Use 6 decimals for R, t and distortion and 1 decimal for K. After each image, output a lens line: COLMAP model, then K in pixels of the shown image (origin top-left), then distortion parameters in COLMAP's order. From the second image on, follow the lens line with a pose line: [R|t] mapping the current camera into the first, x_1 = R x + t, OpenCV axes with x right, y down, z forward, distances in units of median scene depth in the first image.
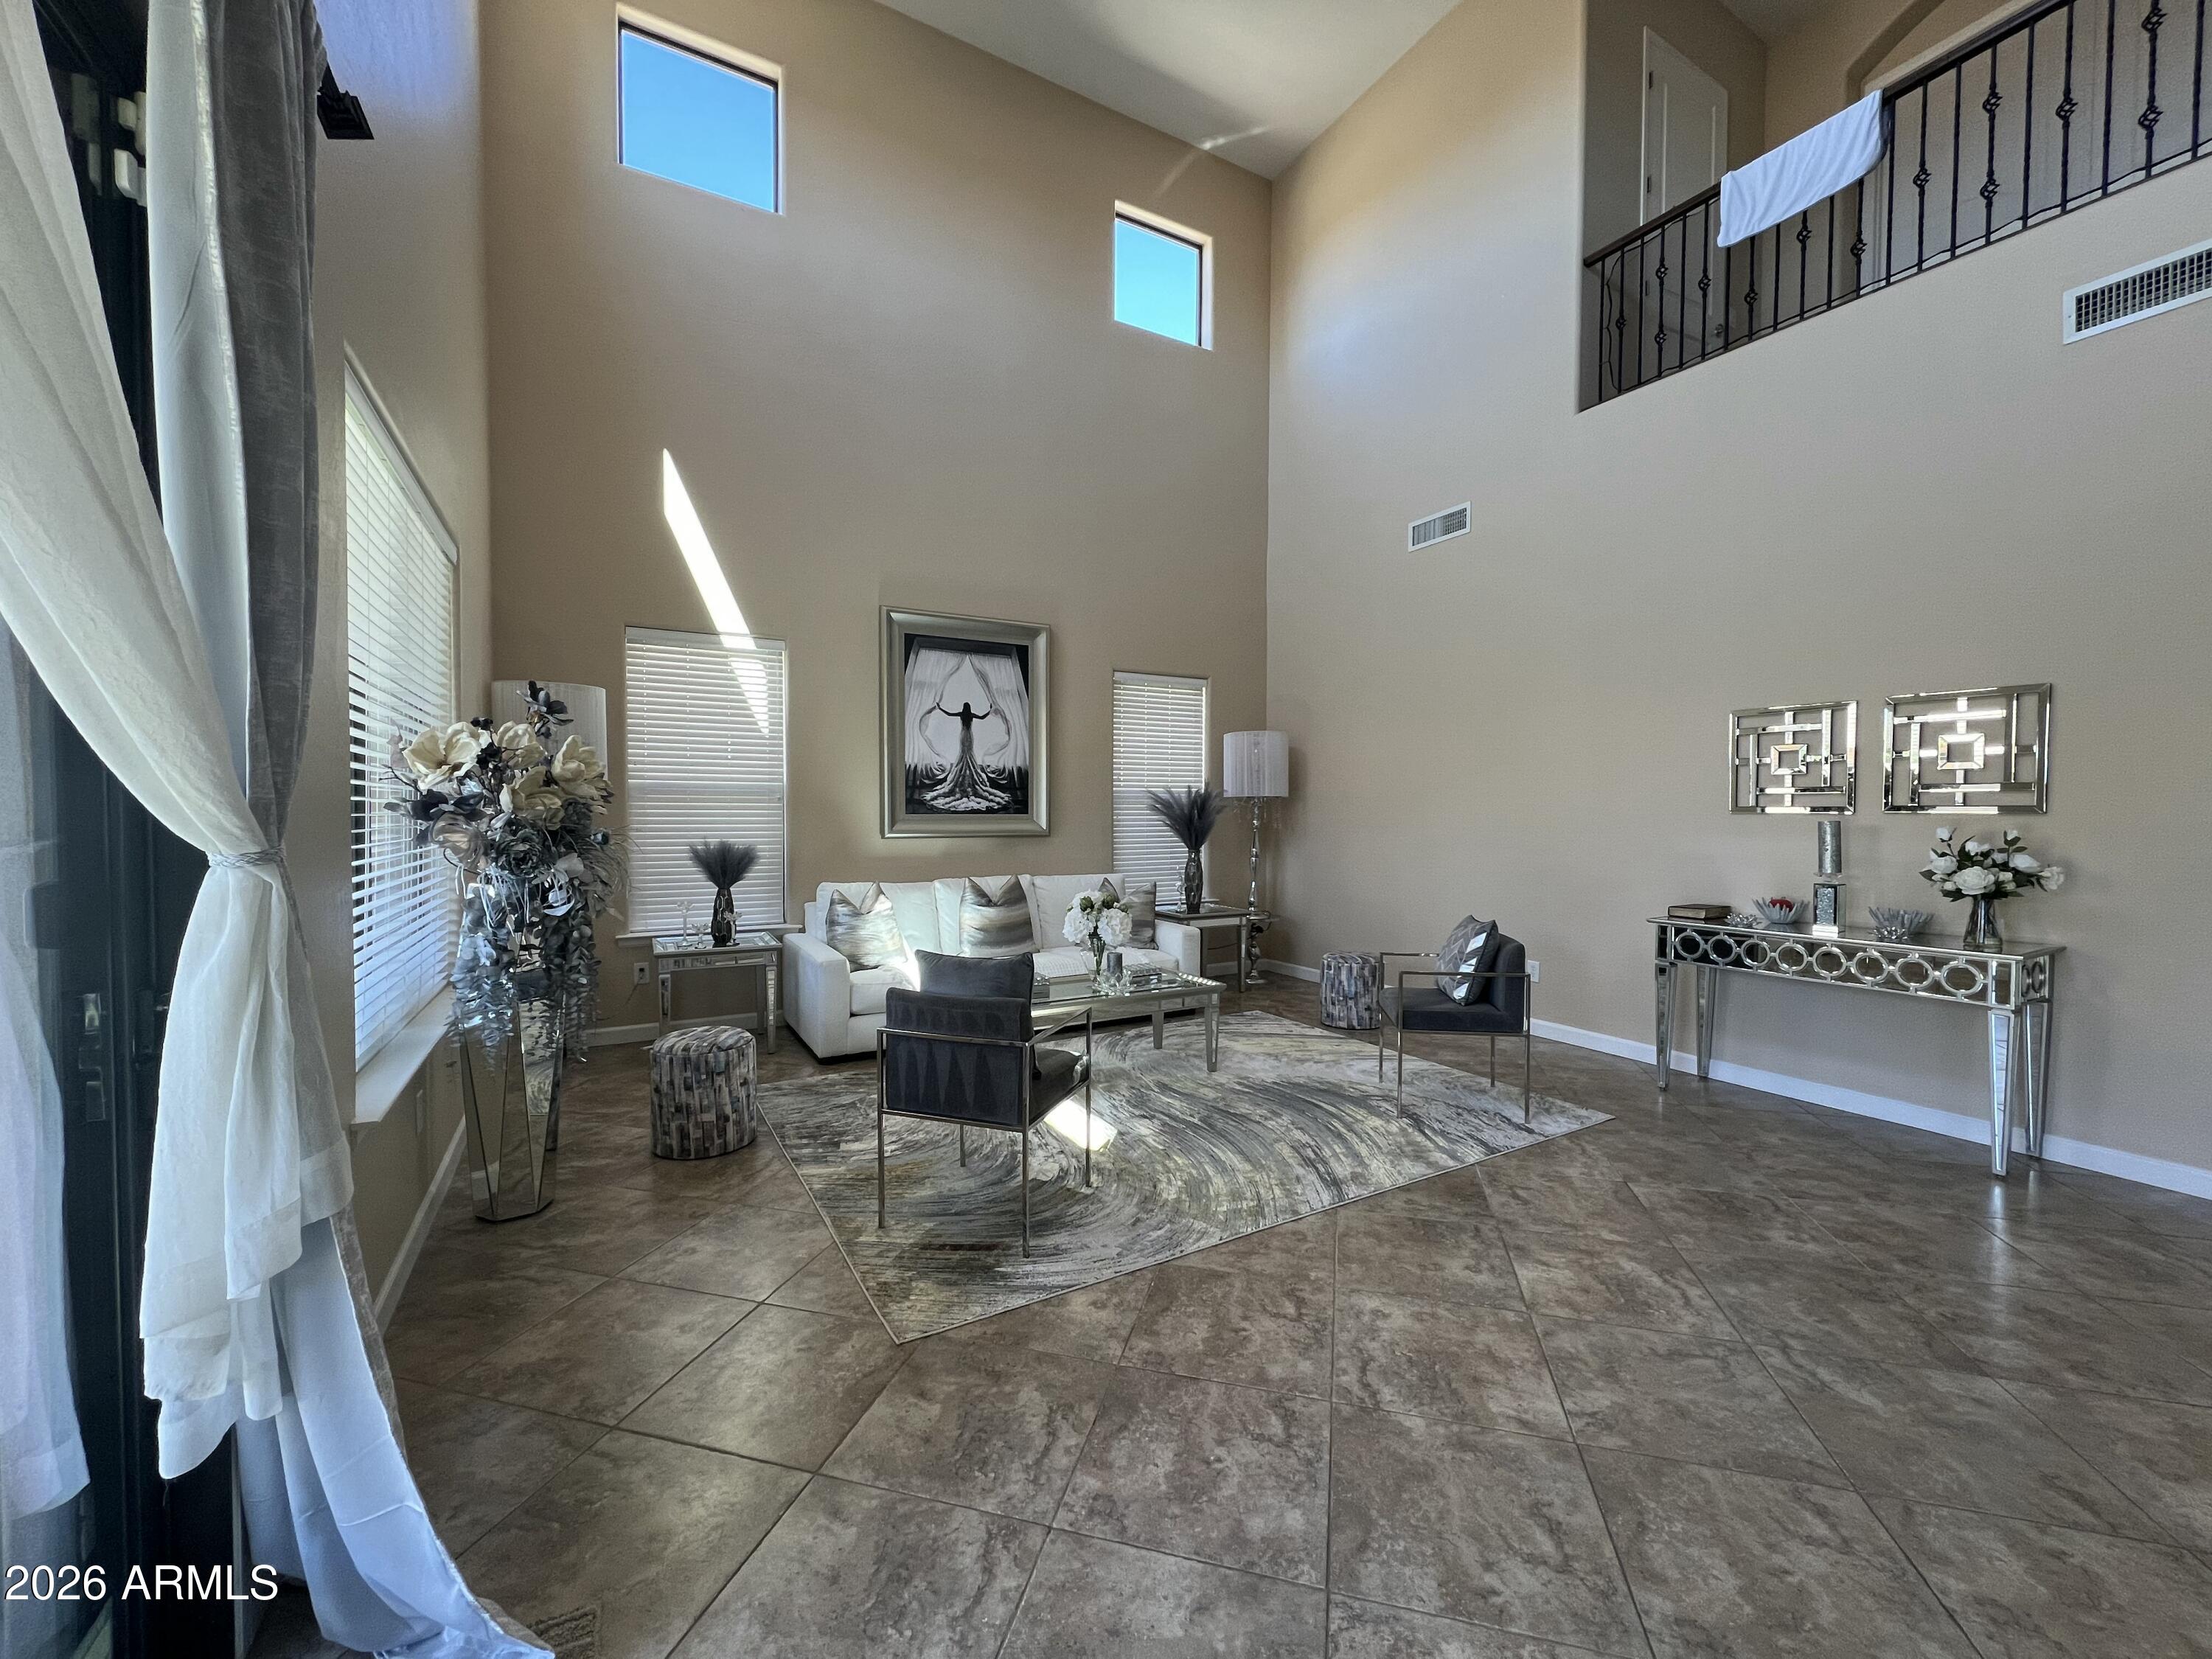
lens RADIAL K [[886.5, 0, 1108.1], [0, 886.5, 835.3], [0, 0, 1]] dist [-0.000849, 0.000249]
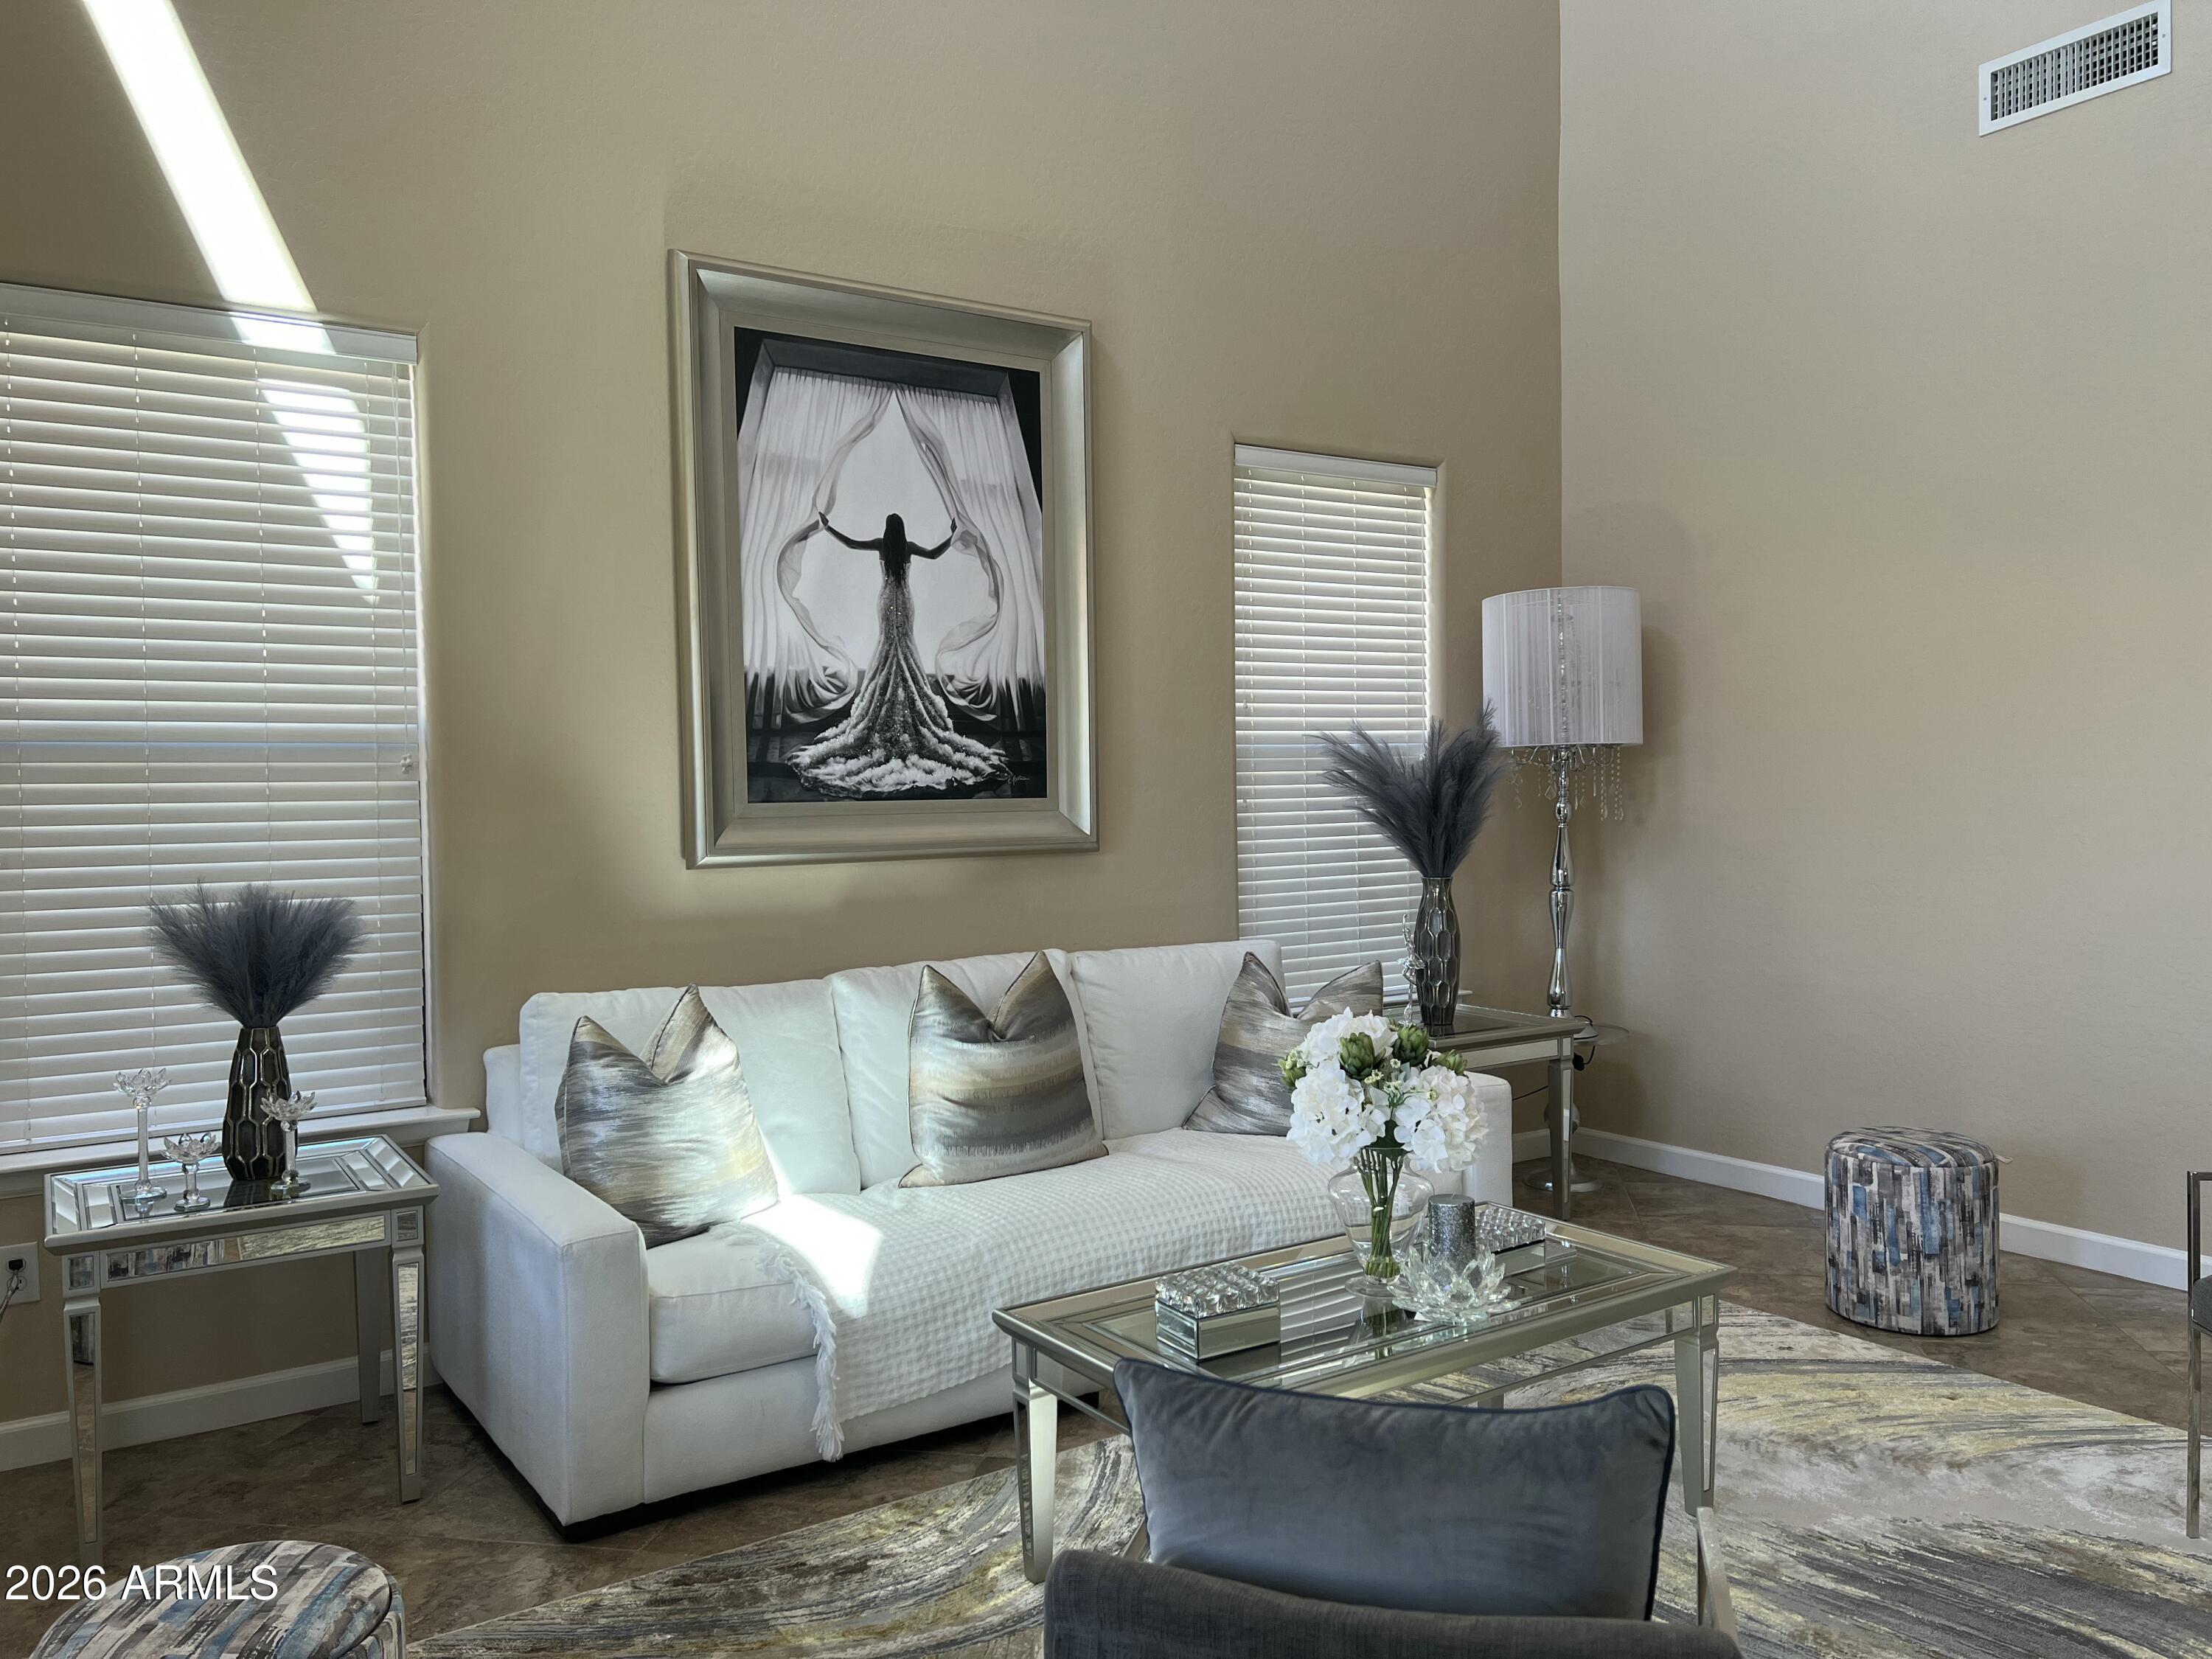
lens RADIAL K [[1648.9, 0, 1105.7], [0, 1648.9, 840.6], [0, 0, 1]] dist [0.059205, -0.090310]
pose [[0.997298, -0.019820, 0.070734, -0.128171], [0.019508, 0.999797, 0.005089, -0.008699], [-0.070821, -0.003696, 0.997482, 0.283454]]
